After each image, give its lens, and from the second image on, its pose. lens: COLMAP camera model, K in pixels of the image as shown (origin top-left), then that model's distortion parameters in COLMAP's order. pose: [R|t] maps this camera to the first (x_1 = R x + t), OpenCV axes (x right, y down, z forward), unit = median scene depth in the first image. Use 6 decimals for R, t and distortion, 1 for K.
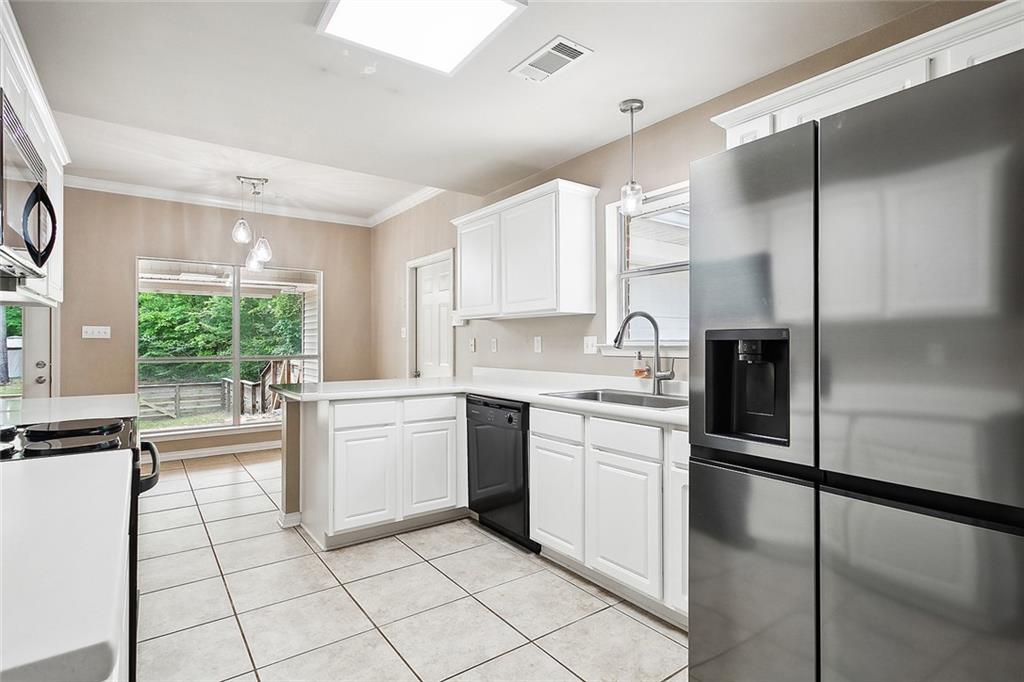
lens RADIAL K [[506.0, 0, 512.0], [0, 506.0, 341.0], [0, 0, 1]] dist [-0.001480, -0.000465]
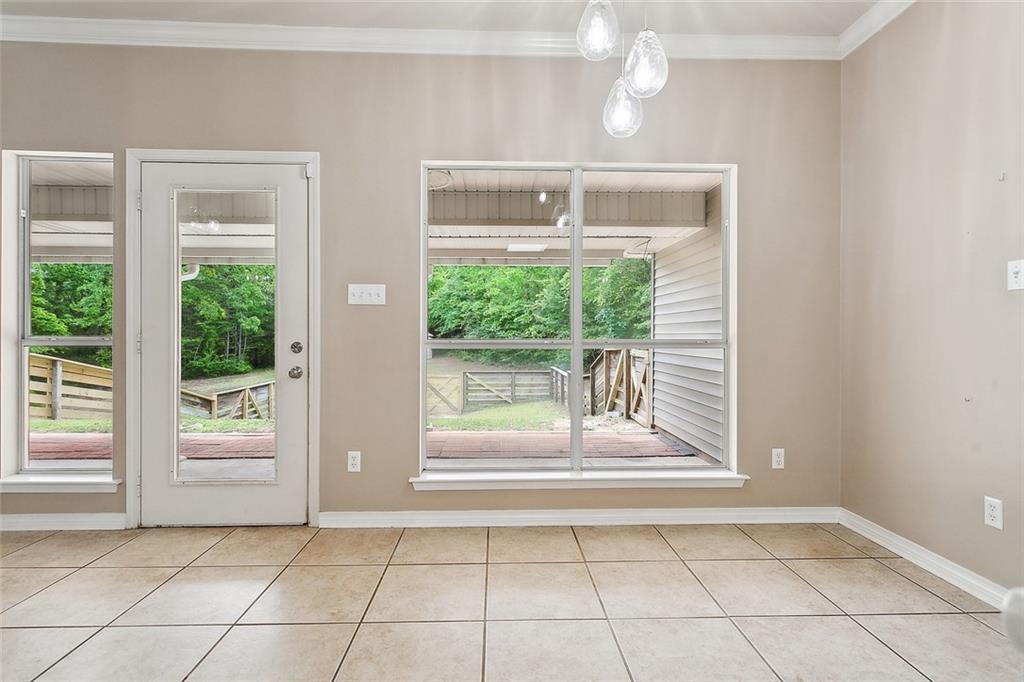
lens RADIAL K [[489.7, 0, 504.0], [0, 489.7, 339.0], [0, 0, 1]] dist [0.001833, 0.000673]
pose [[0.816942, 0.007443, -0.576671, -0.097484], [-0.000651, 0.999928, 0.011985, 0.007397], [0.576719, -0.009416, 0.816888, 0.168099]]
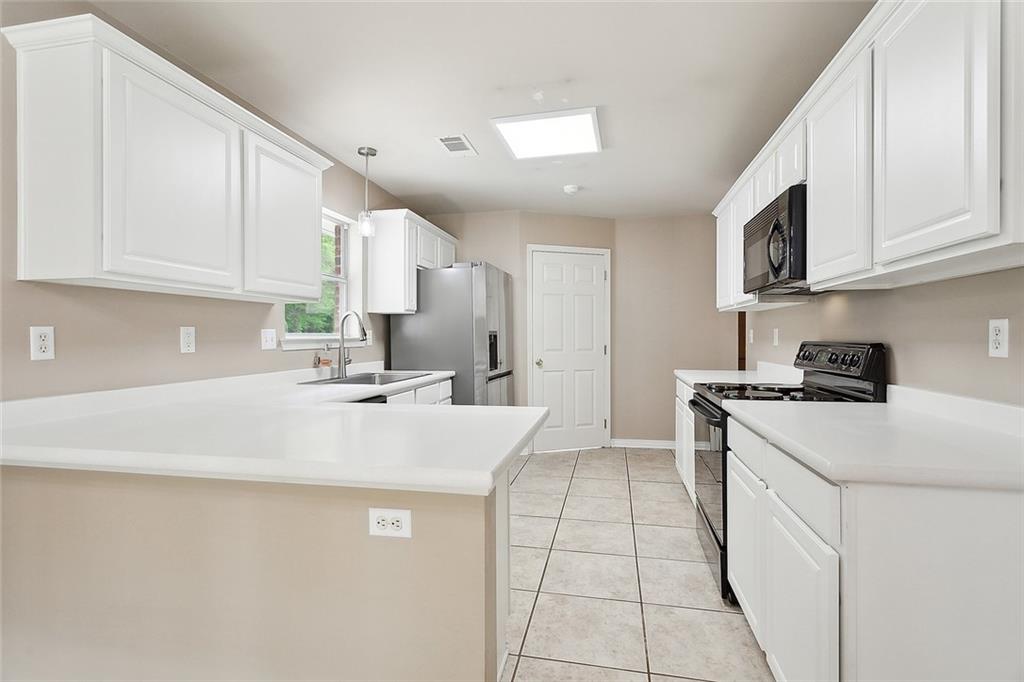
lens RADIAL K [[489.7, 0, 504.0], [0, 489.7, 339.0], [0, 0, 1]] dist [0.001833, 0.000673]
pose [[-0.661961, -0.002466, 0.749534, -0.366204], [-0.001226, 0.999997, 0.002207, 0.002824], [-0.749537, 0.000542, -0.661962, 0.618607]]
